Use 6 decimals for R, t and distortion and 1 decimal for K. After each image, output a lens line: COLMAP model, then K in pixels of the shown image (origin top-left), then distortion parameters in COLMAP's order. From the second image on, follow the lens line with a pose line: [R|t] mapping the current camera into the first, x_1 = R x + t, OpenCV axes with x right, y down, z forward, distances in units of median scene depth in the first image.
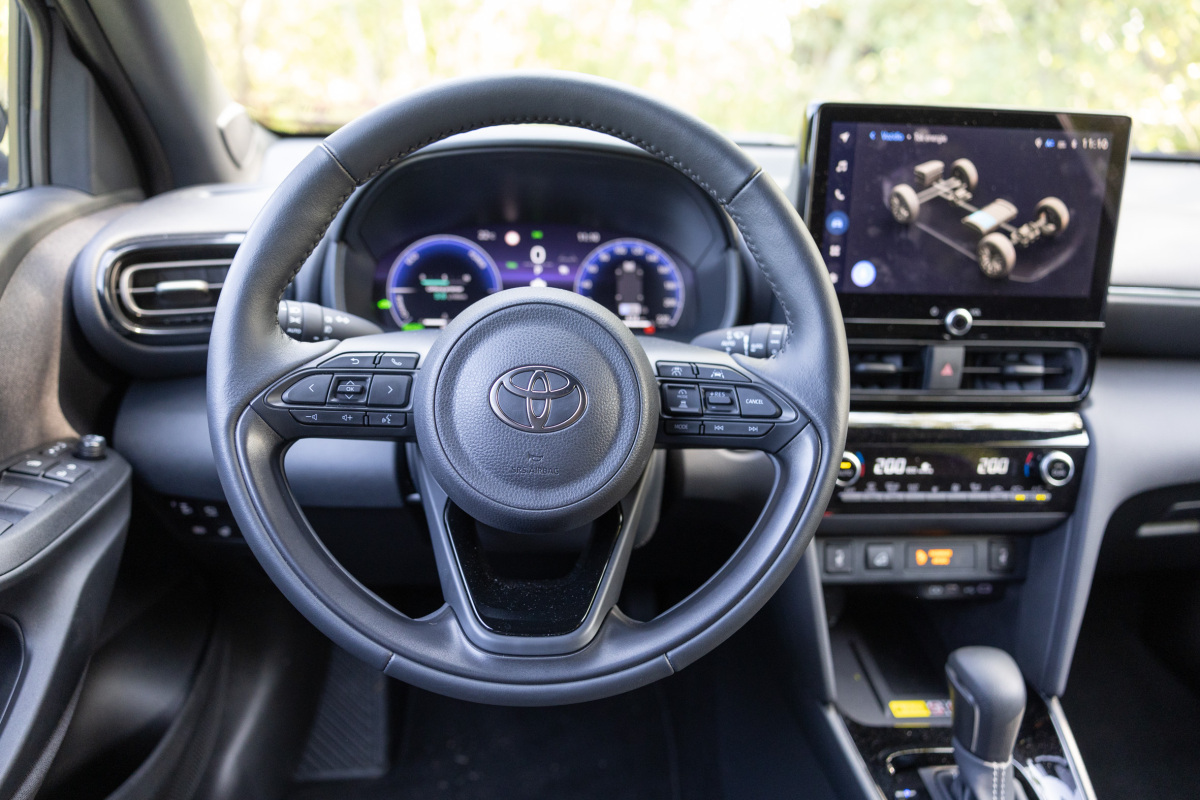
lens RADIAL K [[823.0, 0, 594.7], [0, 823.0, 403.4], [0, 0, 1]] dist [0.002664, 0.004158]
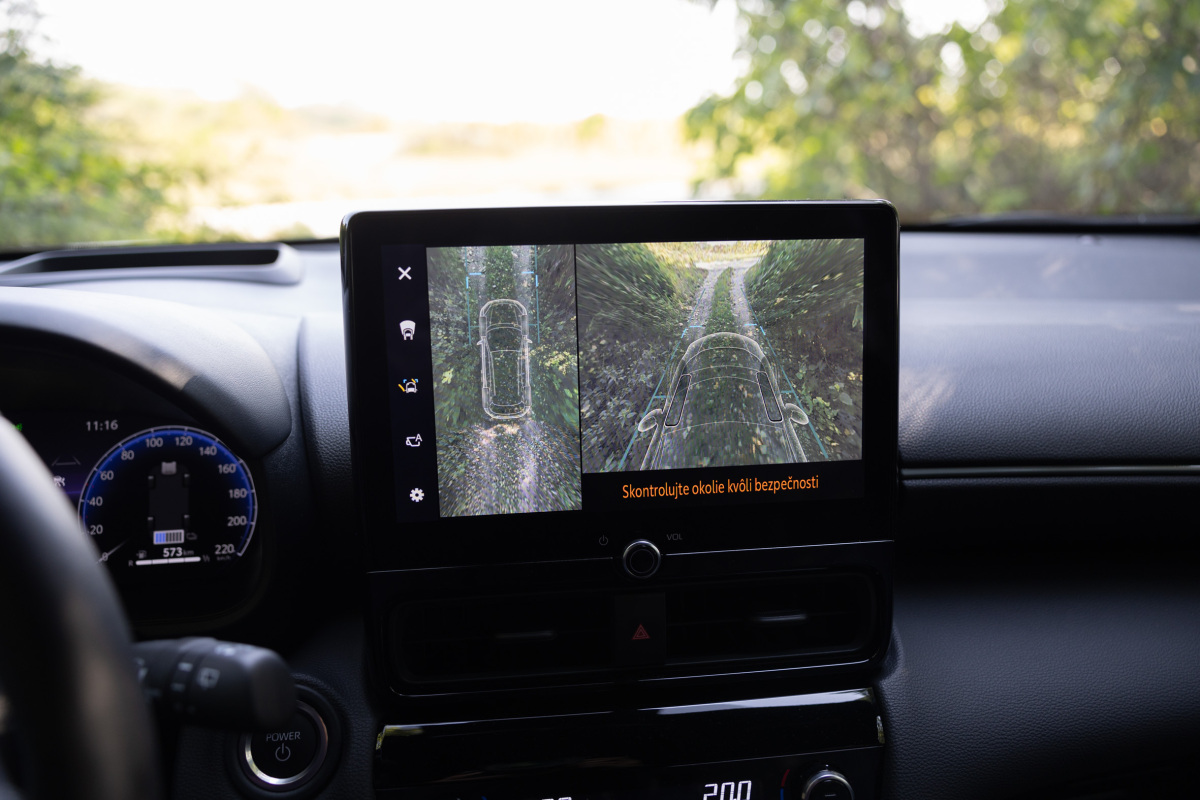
lens RADIAL K [[882.6, 0, 595.4], [0, 882.6, 395.4], [0, 0, 1]] dist [0.000648, -0.001823]
pose [[0.998450, -0.055038, 0.008273, 0.511227], [0.055522, 0.995301, -0.079334, -0.208364], [-0.003868, 0.079671, 0.996814, 0.444063]]
